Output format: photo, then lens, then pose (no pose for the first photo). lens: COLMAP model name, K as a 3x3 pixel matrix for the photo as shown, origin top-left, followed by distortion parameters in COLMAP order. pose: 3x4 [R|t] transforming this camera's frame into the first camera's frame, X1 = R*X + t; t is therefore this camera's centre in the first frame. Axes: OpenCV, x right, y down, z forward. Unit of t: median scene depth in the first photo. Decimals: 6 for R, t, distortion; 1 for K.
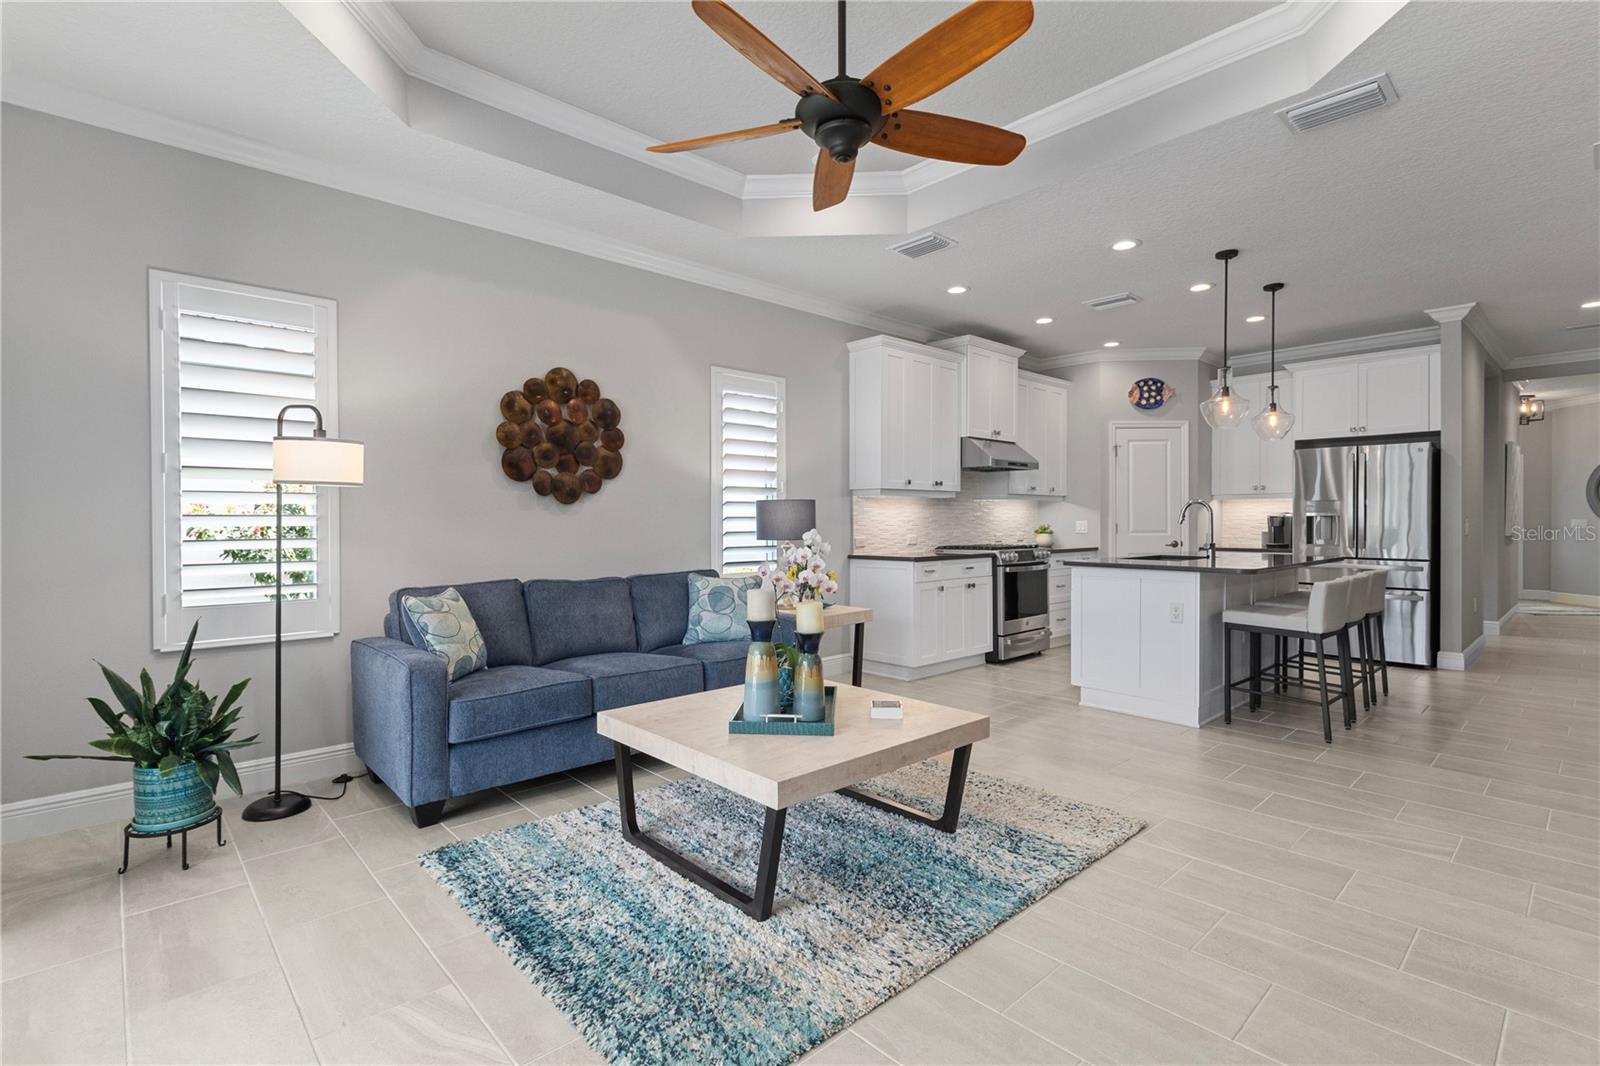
lens RADIAL K [[746.3, 0, 798.4], [0, 746.3, 524.2], [0, 0, 1]] dist [0.008456, 0.000280]
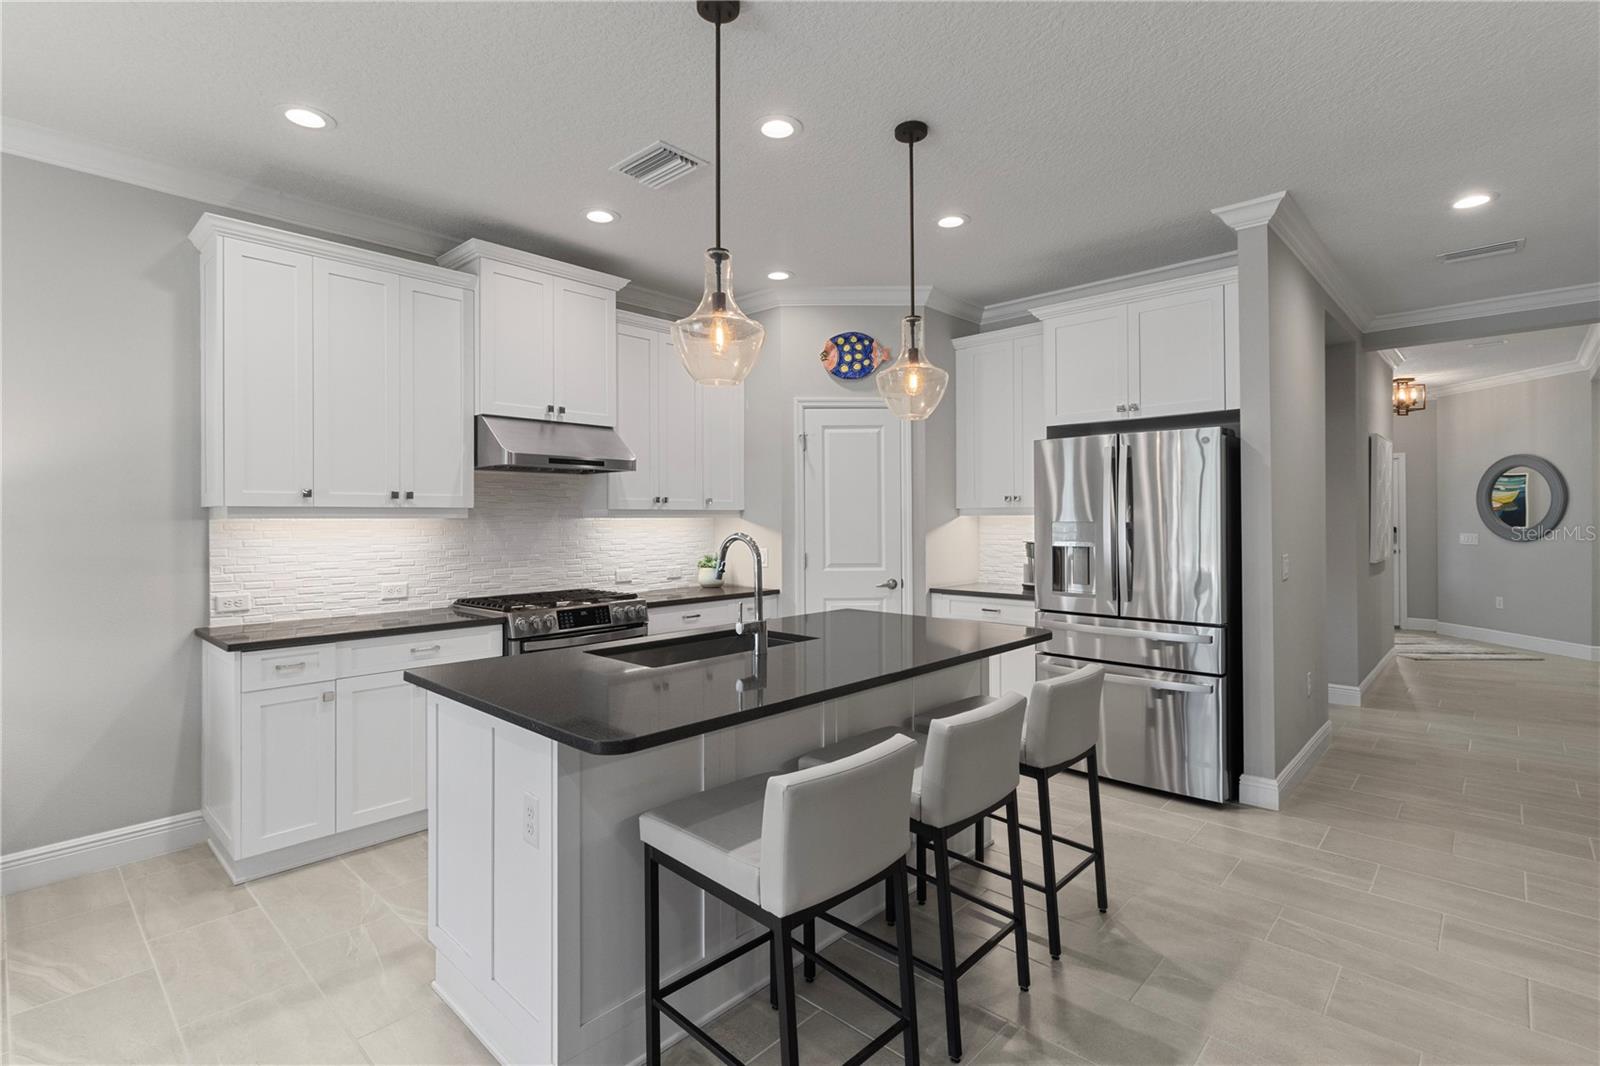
lens RADIAL K [[754.5, 0, 794.9], [0, 754.5, 513.6], [0, 0, 1]] dist [0.006802, -0.000352]
pose [[0.997652, -0.001781, 0.068470, 0.419688], [0.002734, 0.999901, -0.013829, -0.030072], [-0.068439, 0.013983, 0.997557, 0.385098]]
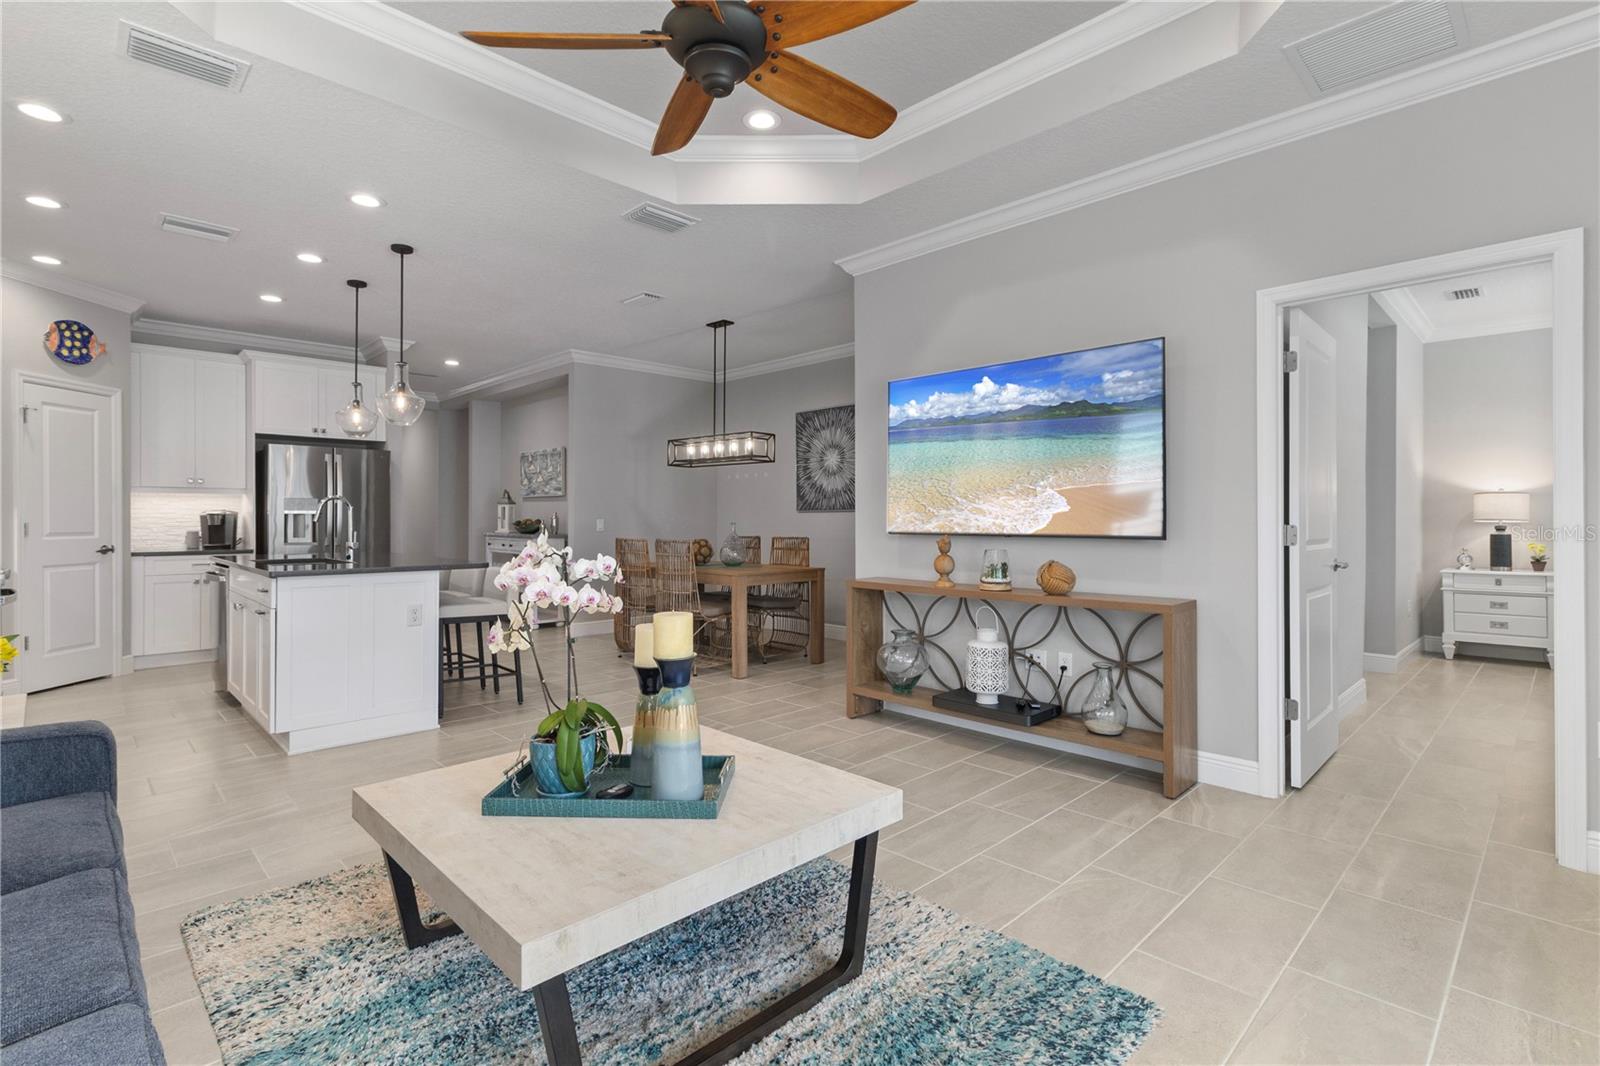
lens RADIAL K [[754.5, 0, 794.9], [0, 754.5, 513.6], [0, 0, 1]] dist [0.006802, -0.000352]
pose [[-0.026713, 0.006365, 0.999623, -0.313432], [0.007226, 0.999955, -0.006174, -0.000459], [-0.999617, 0.007058, -0.026758, 0.366852]]
